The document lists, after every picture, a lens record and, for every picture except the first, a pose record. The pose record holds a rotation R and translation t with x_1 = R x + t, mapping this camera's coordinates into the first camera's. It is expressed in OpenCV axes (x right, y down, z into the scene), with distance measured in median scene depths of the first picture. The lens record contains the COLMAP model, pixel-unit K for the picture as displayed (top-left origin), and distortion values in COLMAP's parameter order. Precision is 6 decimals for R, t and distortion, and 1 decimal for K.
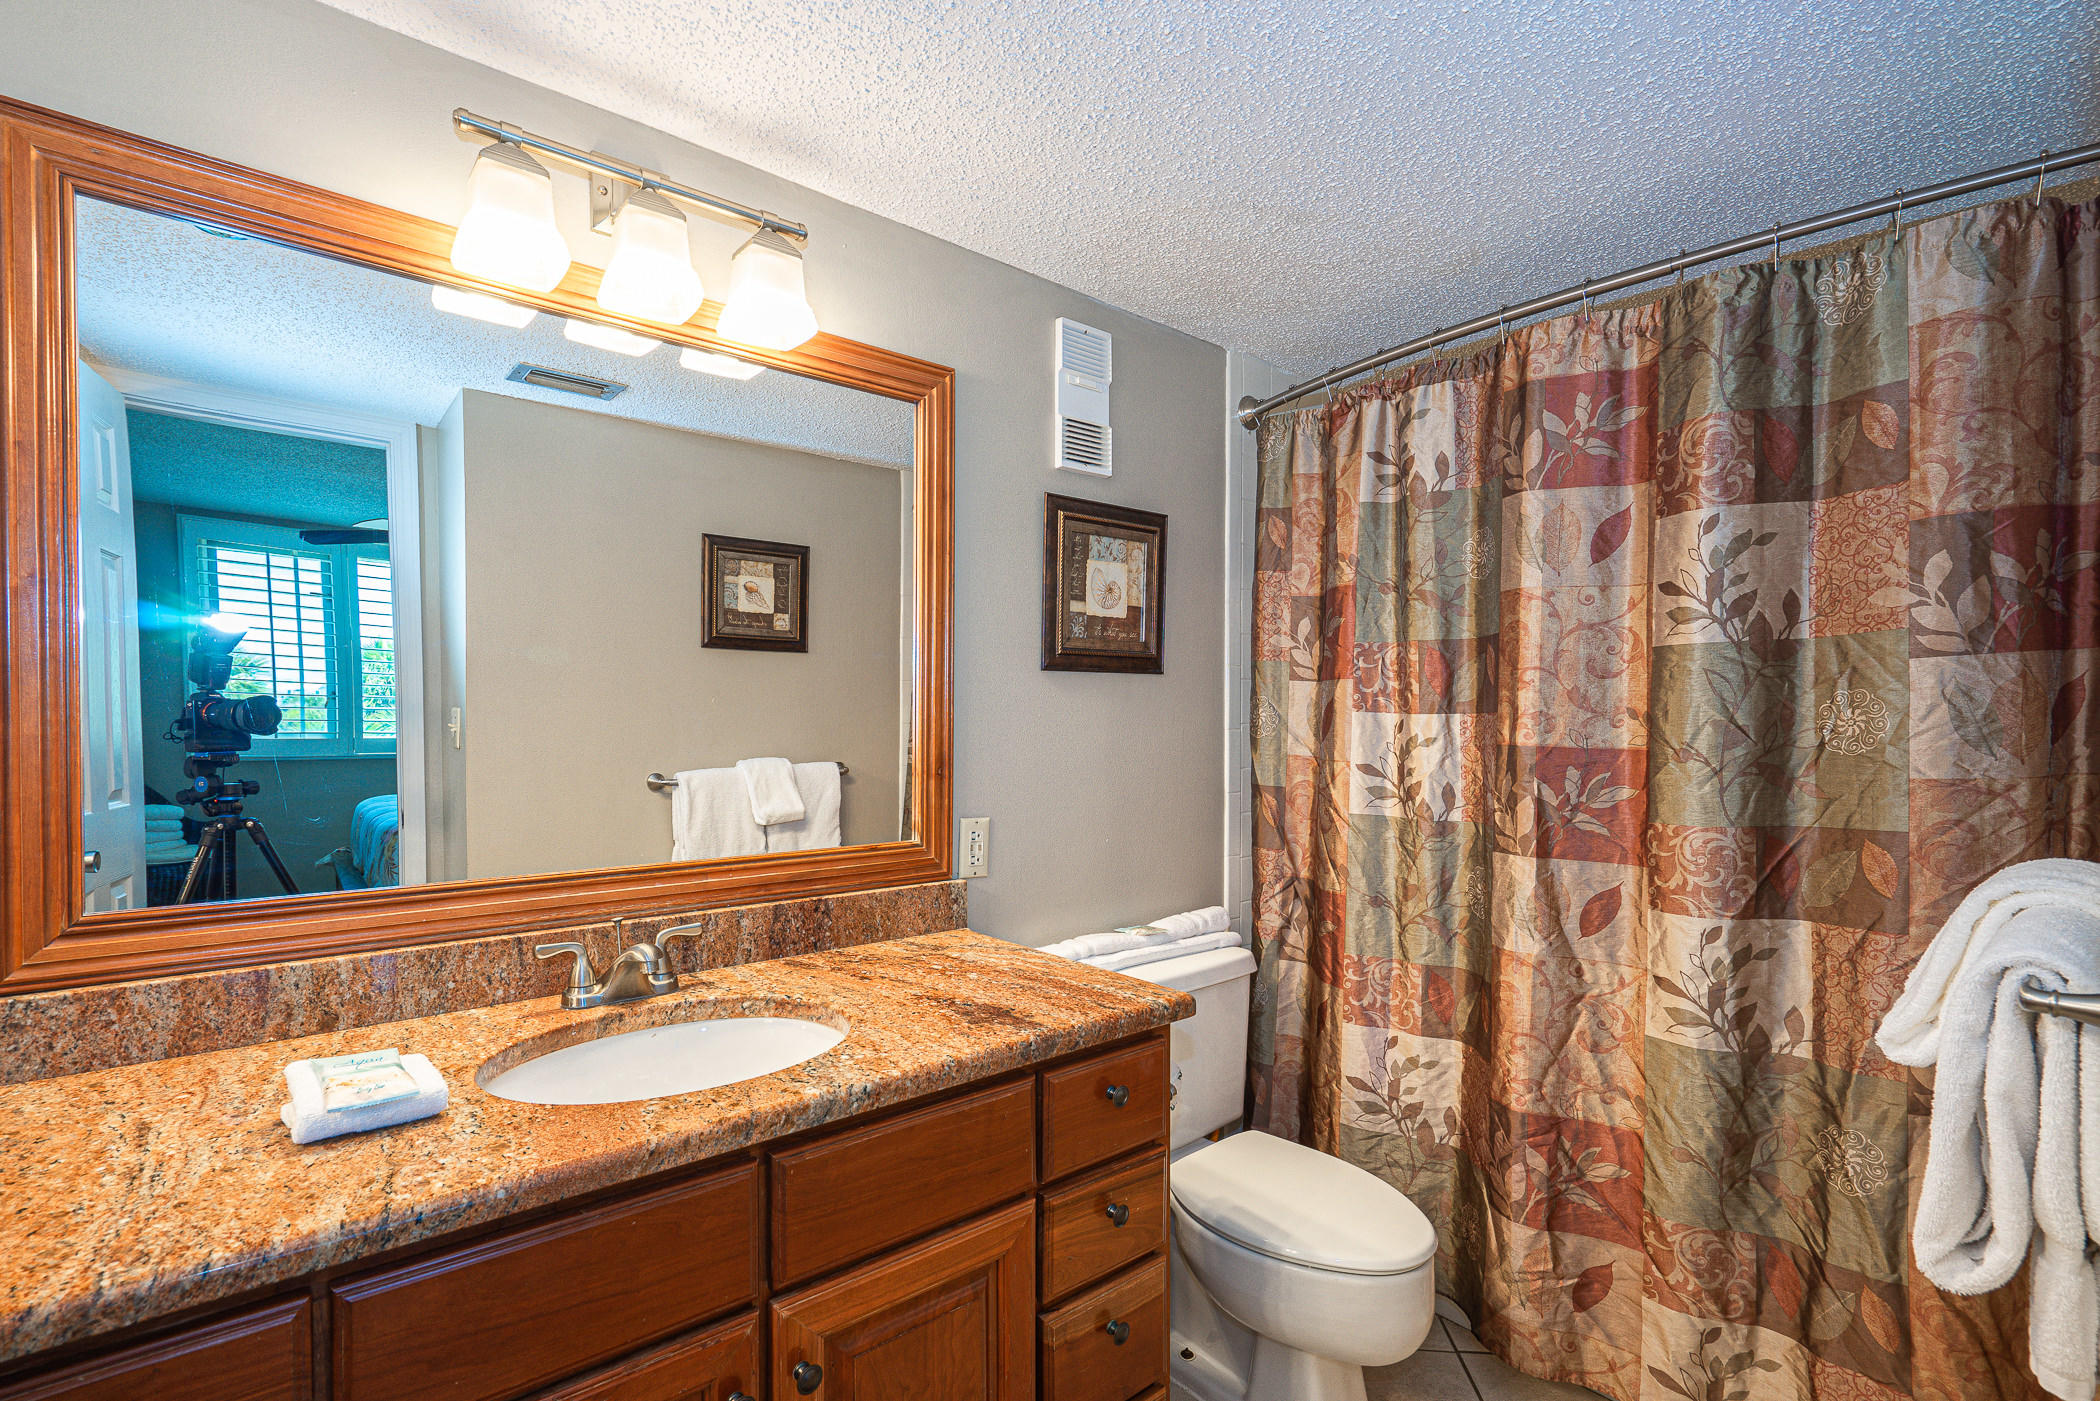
lens RADIAL K [[973.3, 0, 1063.0], [0, 973.3, 713.6], [0, 0, 1]] dist [-0.007506, 0.003826]
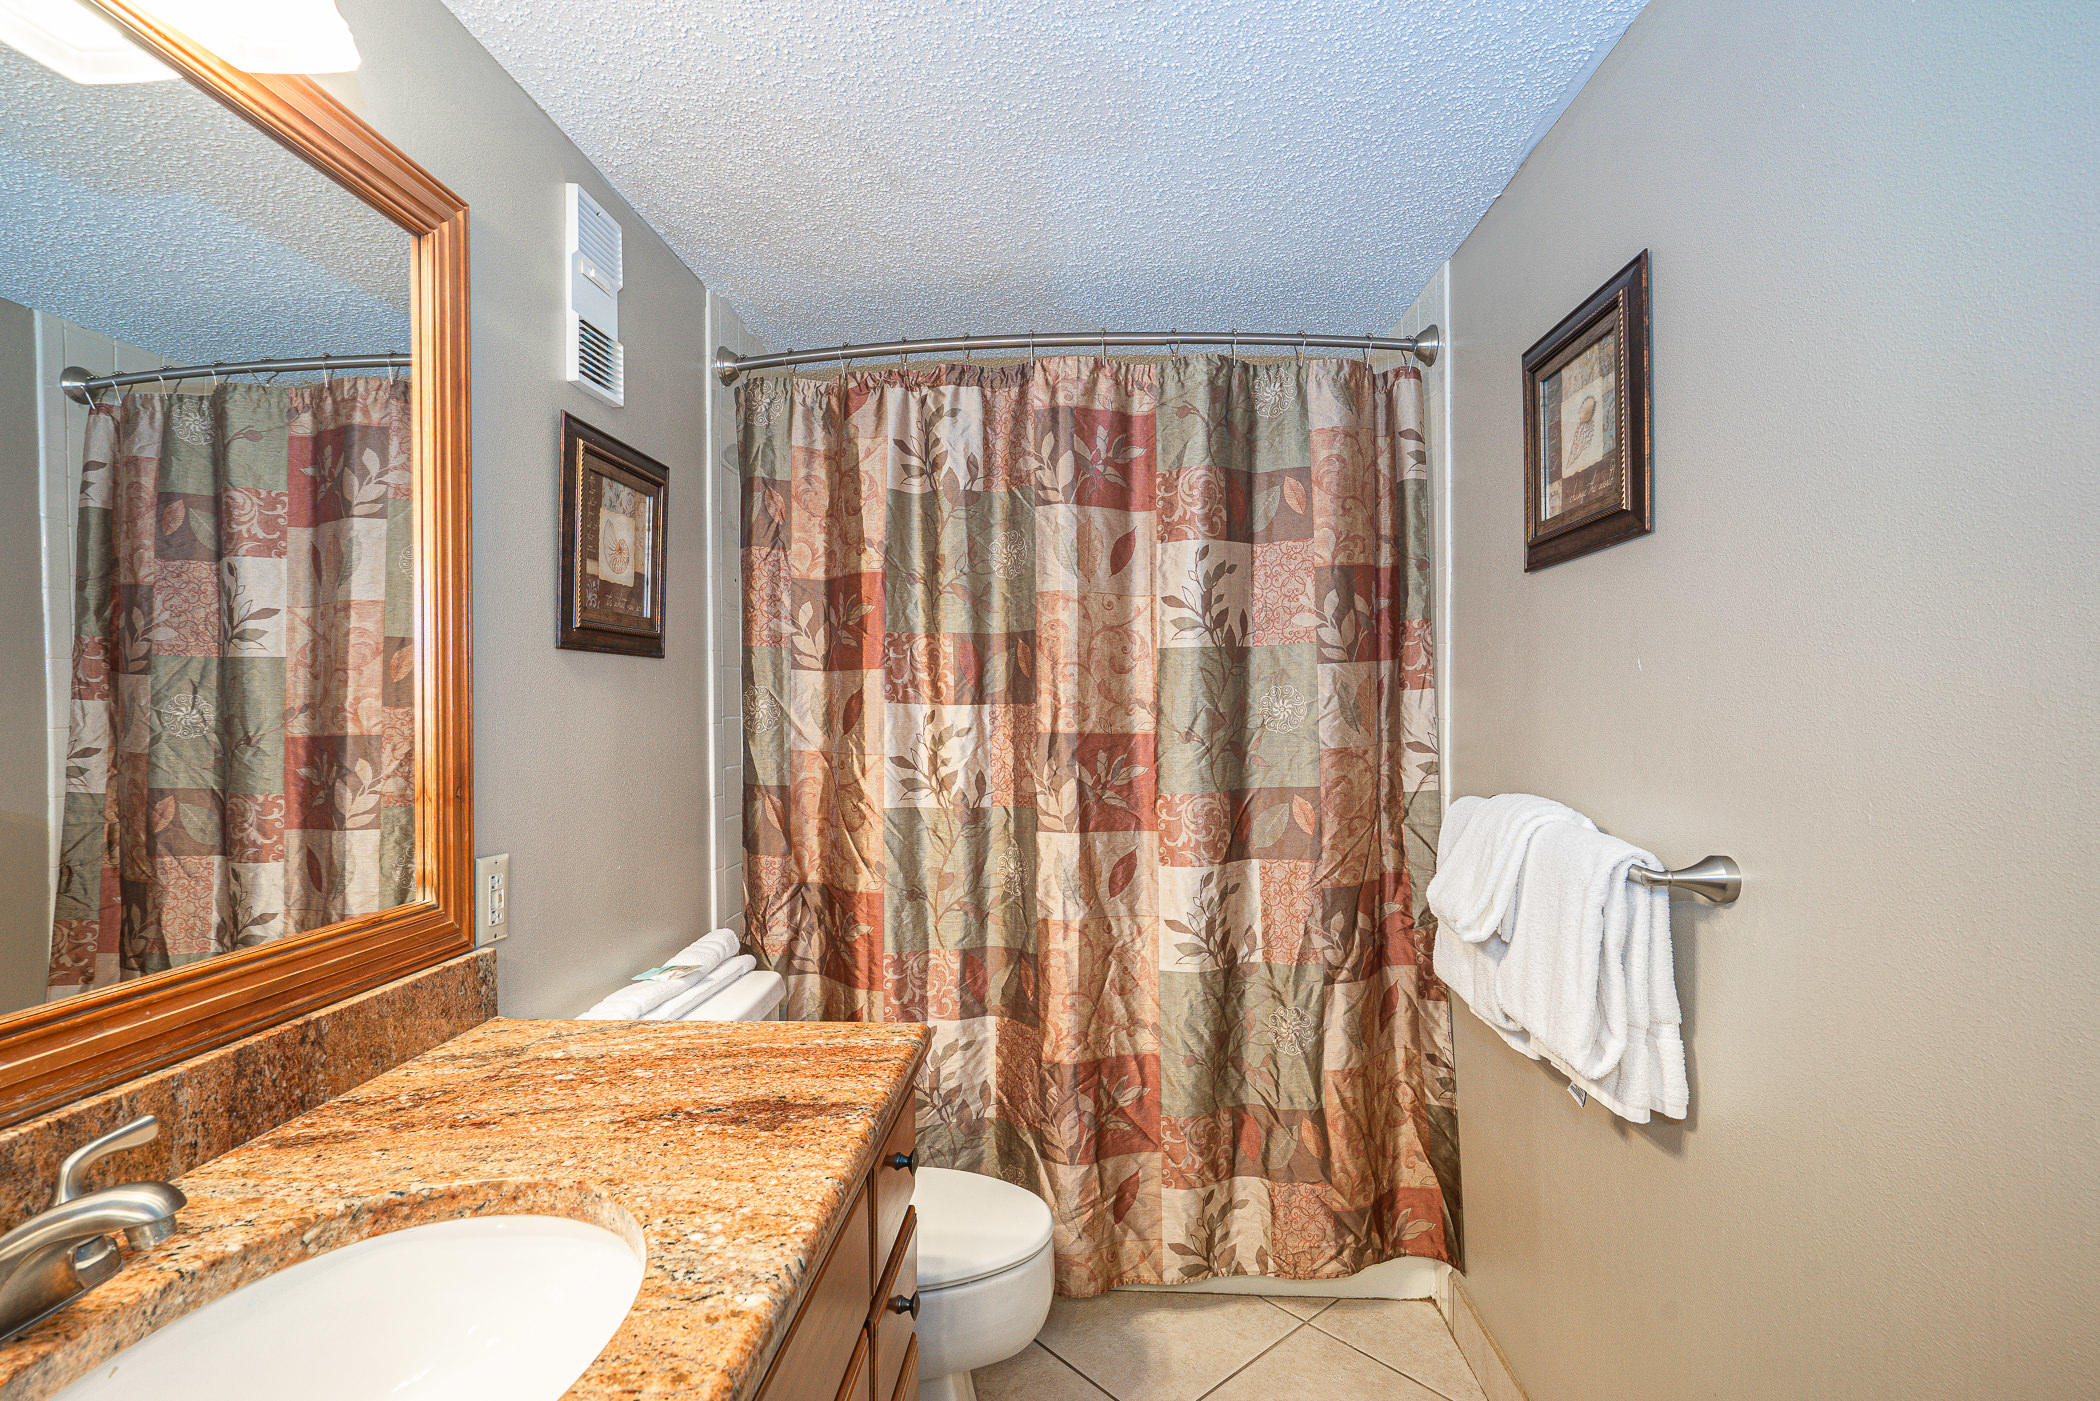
lens RADIAL K [[973.3, 0, 1053.5], [0, 973.3, 698.8], [0, 0, 1]] dist [-0.007506, 0.003826]
pose [[0.687815, 0.000600, 0.725886, -0.353998], [0.005141, 0.999971, -0.005698, 0.000324], [-0.725868, 0.007651, 0.687792, 0.254257]]
